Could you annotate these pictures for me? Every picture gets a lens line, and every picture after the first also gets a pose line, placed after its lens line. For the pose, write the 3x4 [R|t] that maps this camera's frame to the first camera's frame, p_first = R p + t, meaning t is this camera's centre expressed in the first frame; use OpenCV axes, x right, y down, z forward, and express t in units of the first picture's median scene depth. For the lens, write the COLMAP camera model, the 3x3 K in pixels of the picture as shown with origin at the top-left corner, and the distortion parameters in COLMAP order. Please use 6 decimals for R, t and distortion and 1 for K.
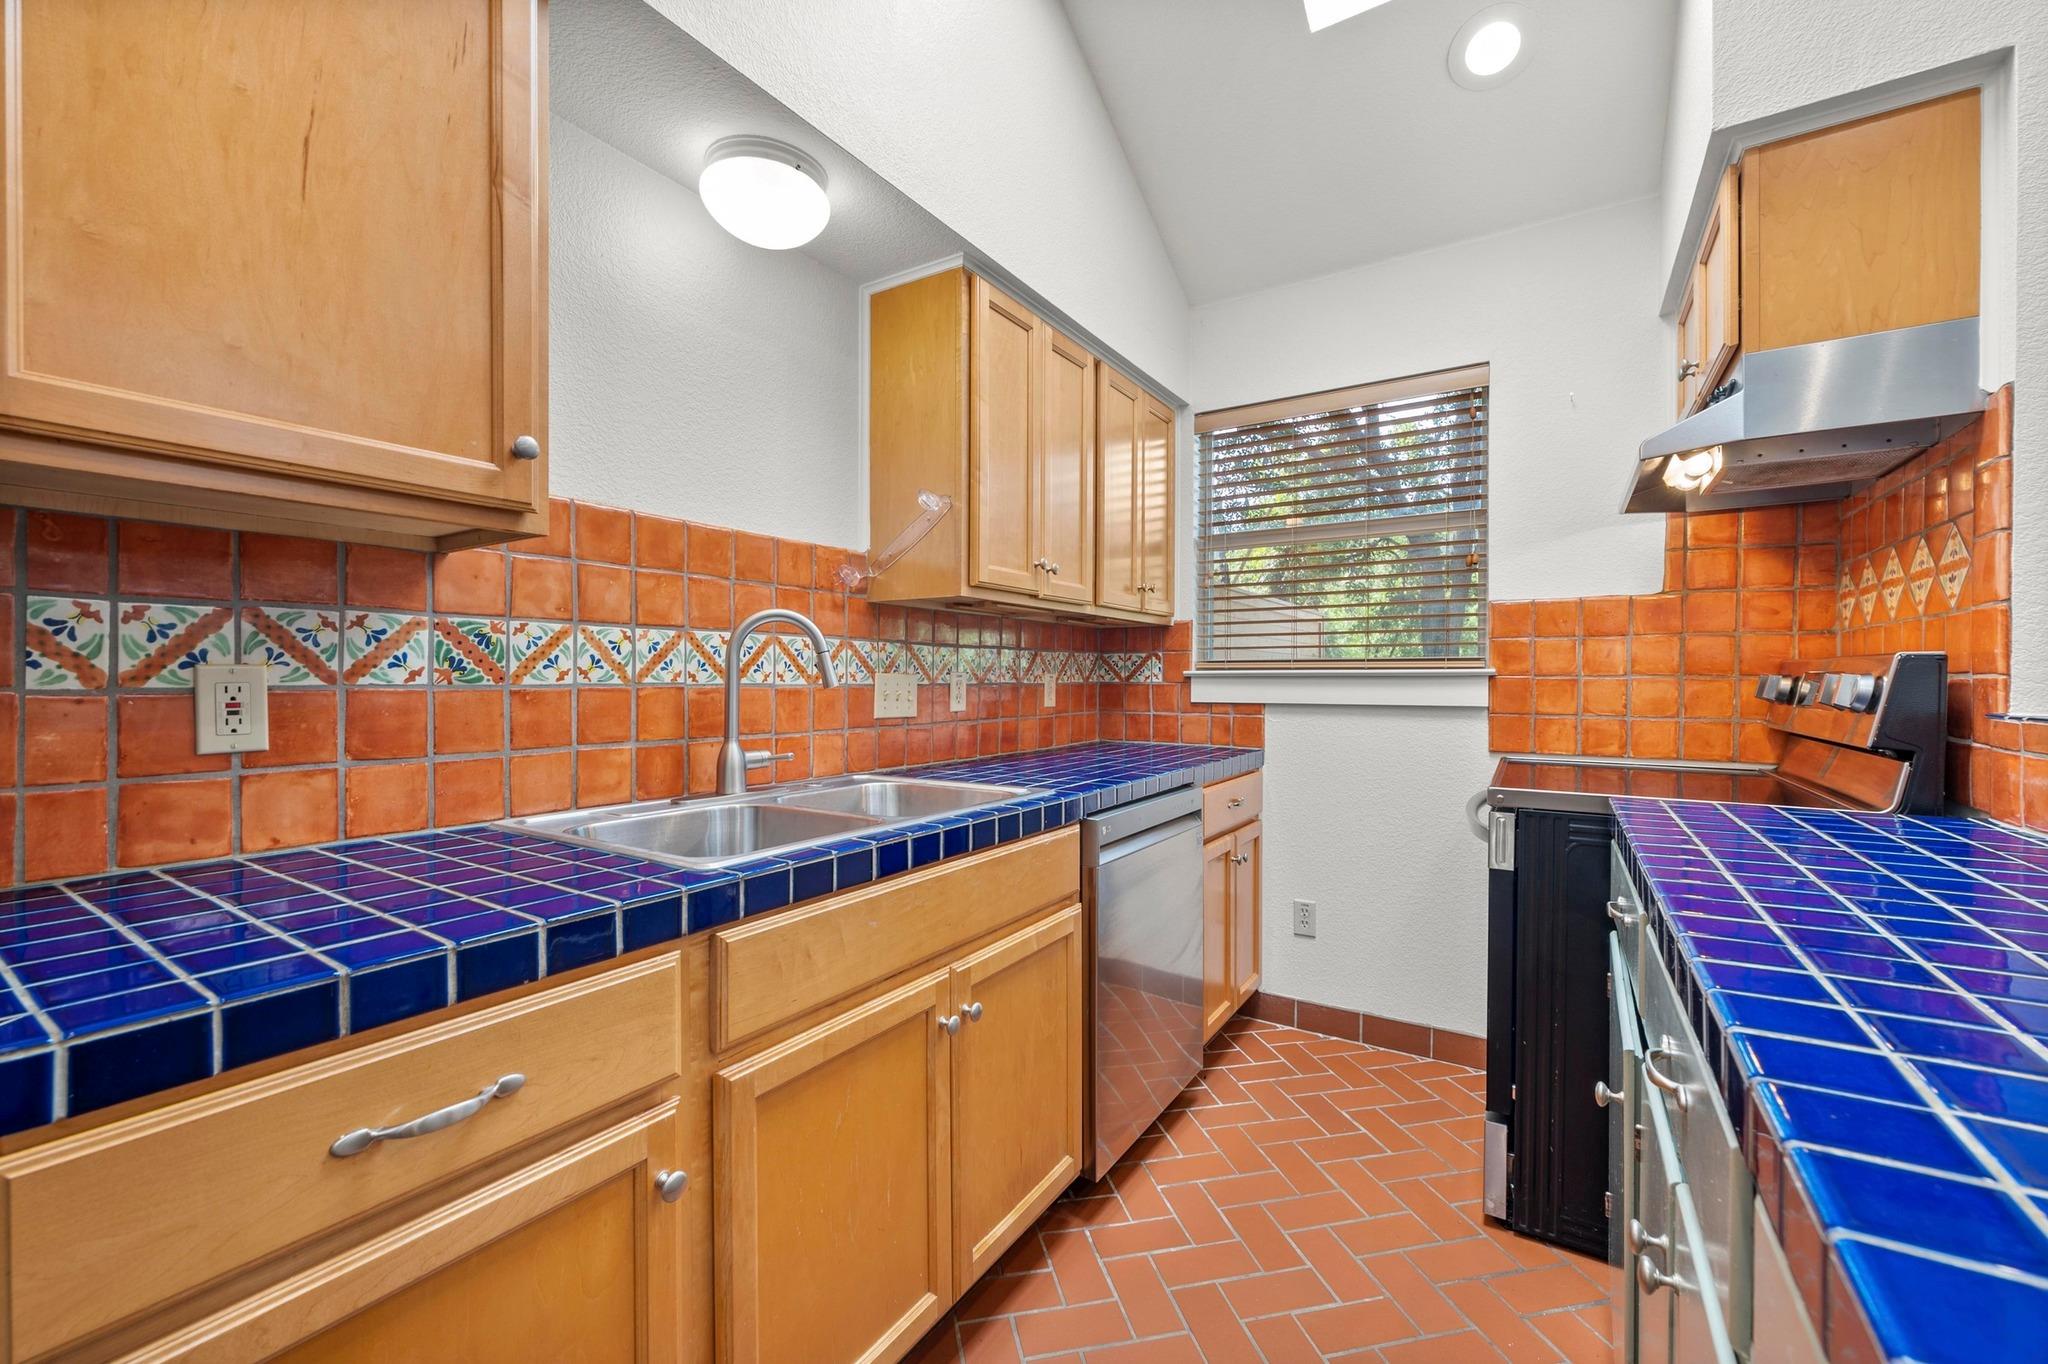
lens RADIAL K [[822.9, 0, 1022.5], [0, 822.9, 686.2], [0, 0, 1]] dist [-0.003074, 0.000356]
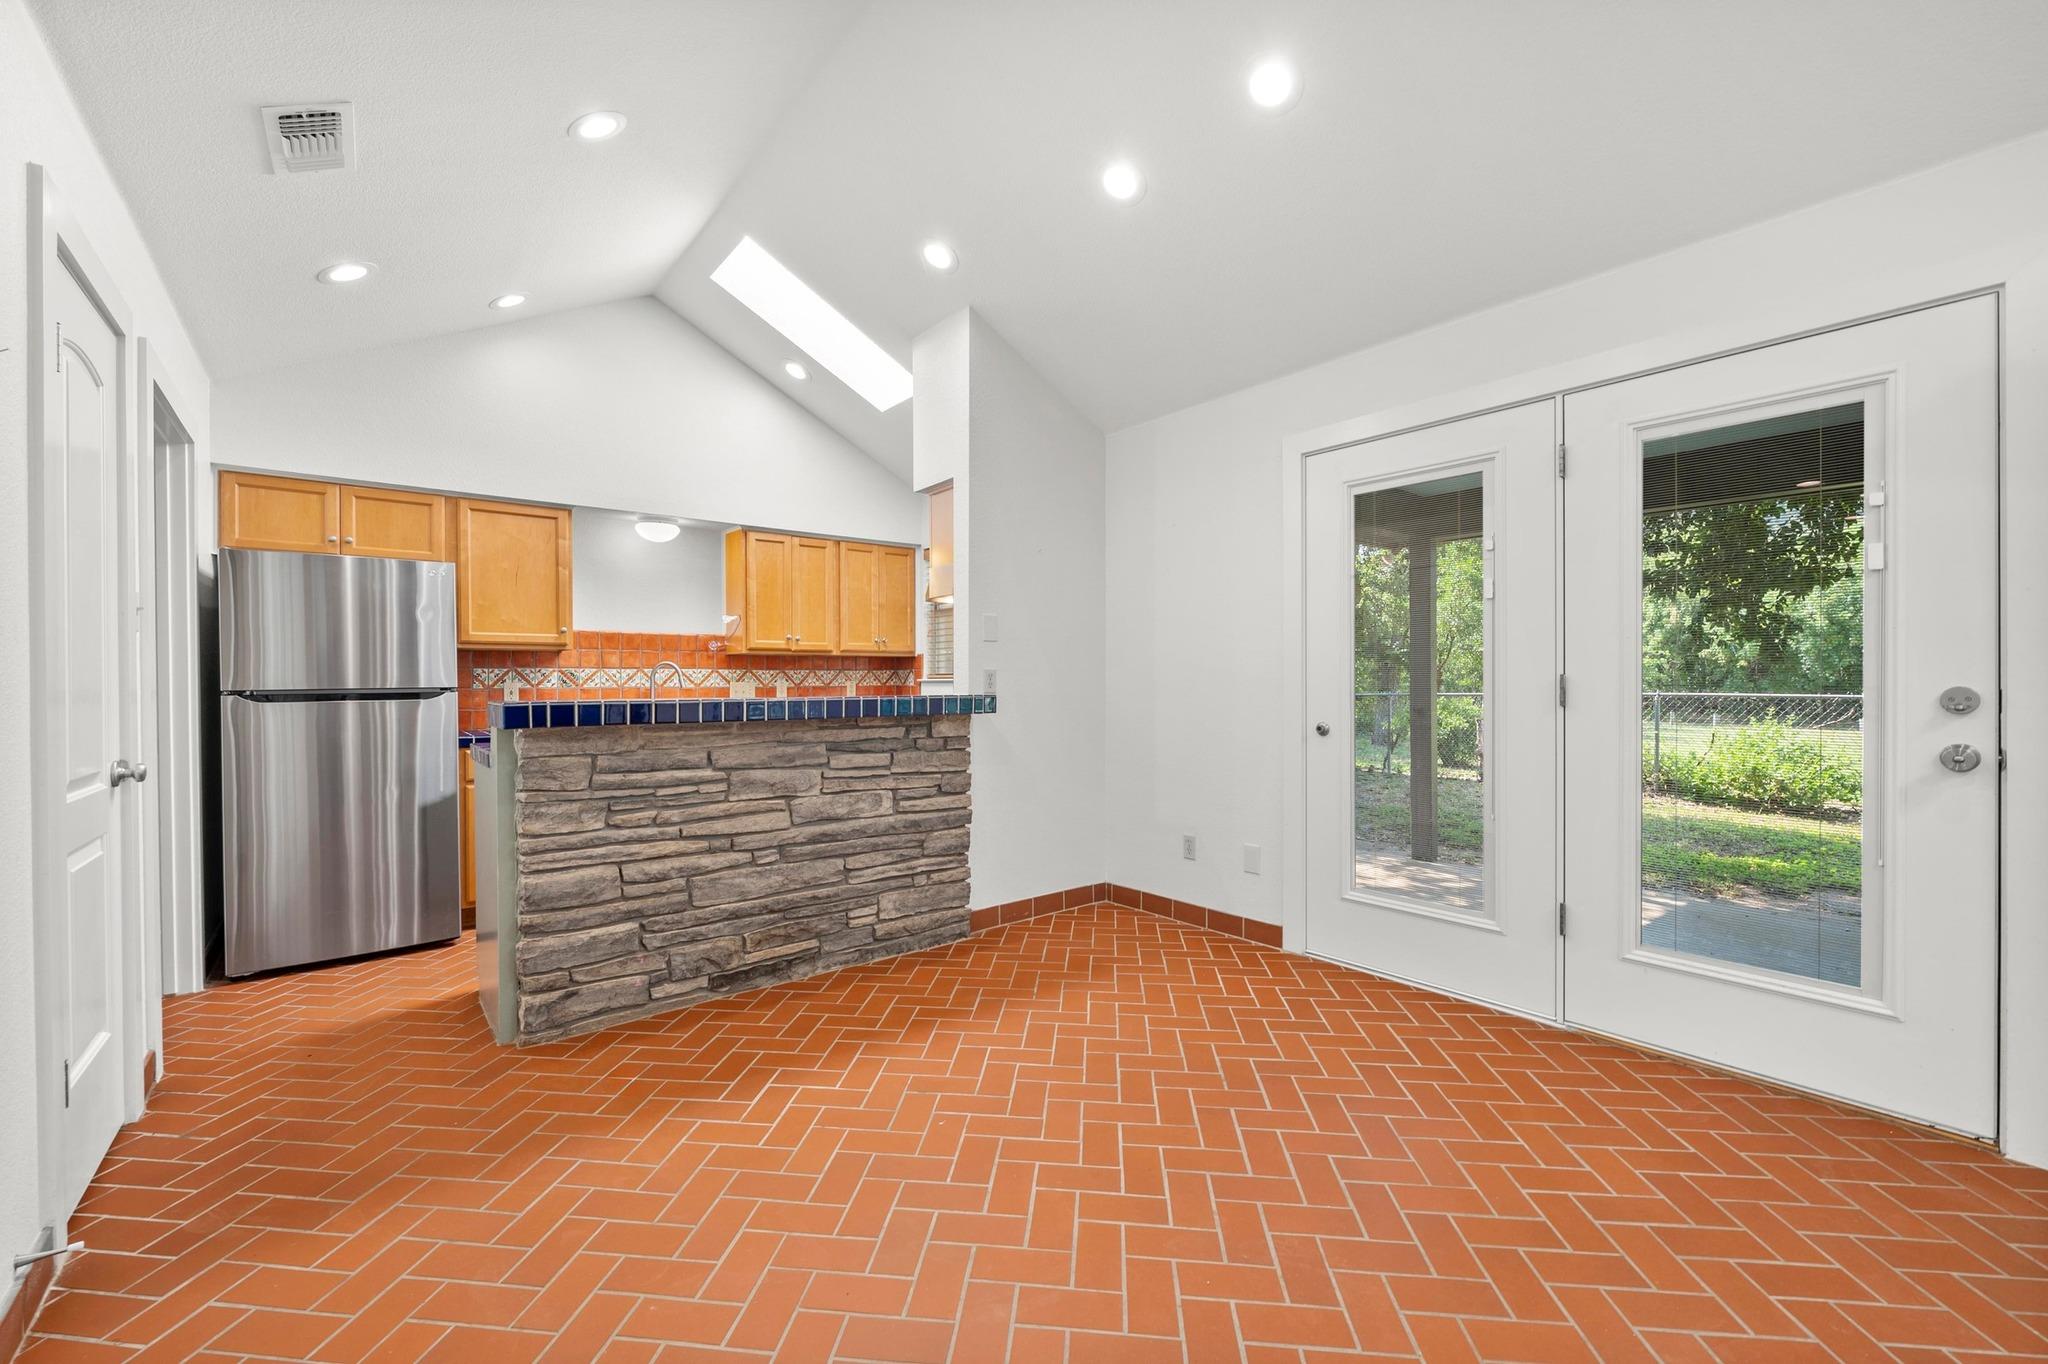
lens RADIAL K [[822.9, 0, 1022.5], [0, 822.9, 686.2], [0, 0, 1]] dist [-0.003074, 0.000356]
pose [[0.948696, -0.005007, -0.316151, 1.459435], [0.003975, 0.999984, -0.003908, 0.009665], [0.316165, 0.002451, 0.948701, -1.108049]]
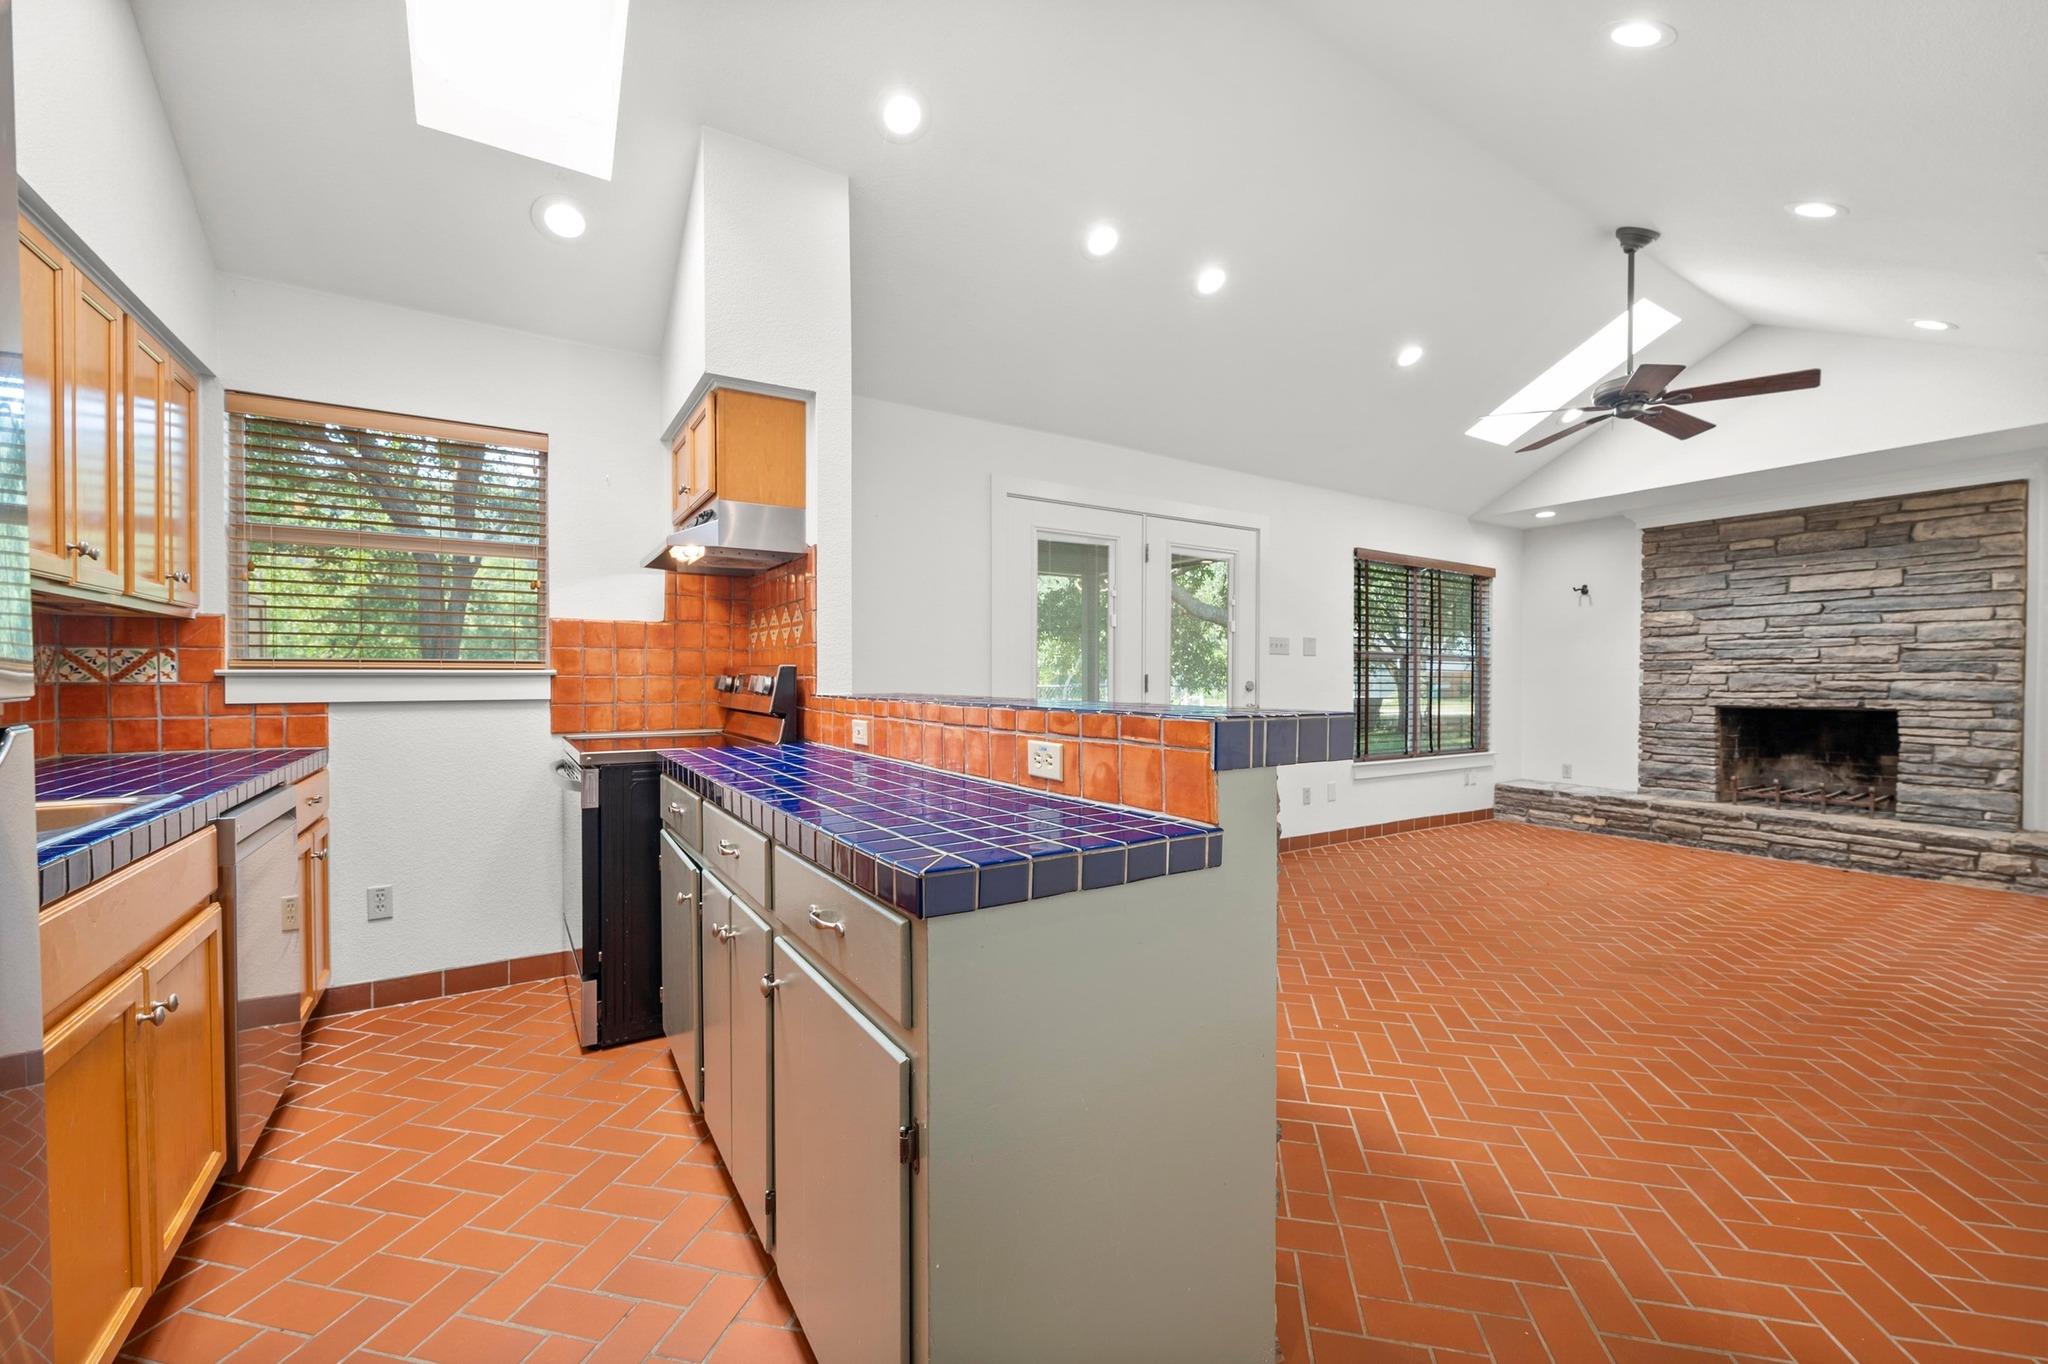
lens RADIAL K [[822.9, 0, 1022.5], [0, 822.9, 686.2], [0, 0, 1]] dist [-0.003074, 0.000356]
pose [[0.420639, -0.012582, 0.907141, -0.343651], [0.007705, 0.999917, 0.010296, -0.003798], [-0.907195, 0.002658, 0.420702, -0.260341]]
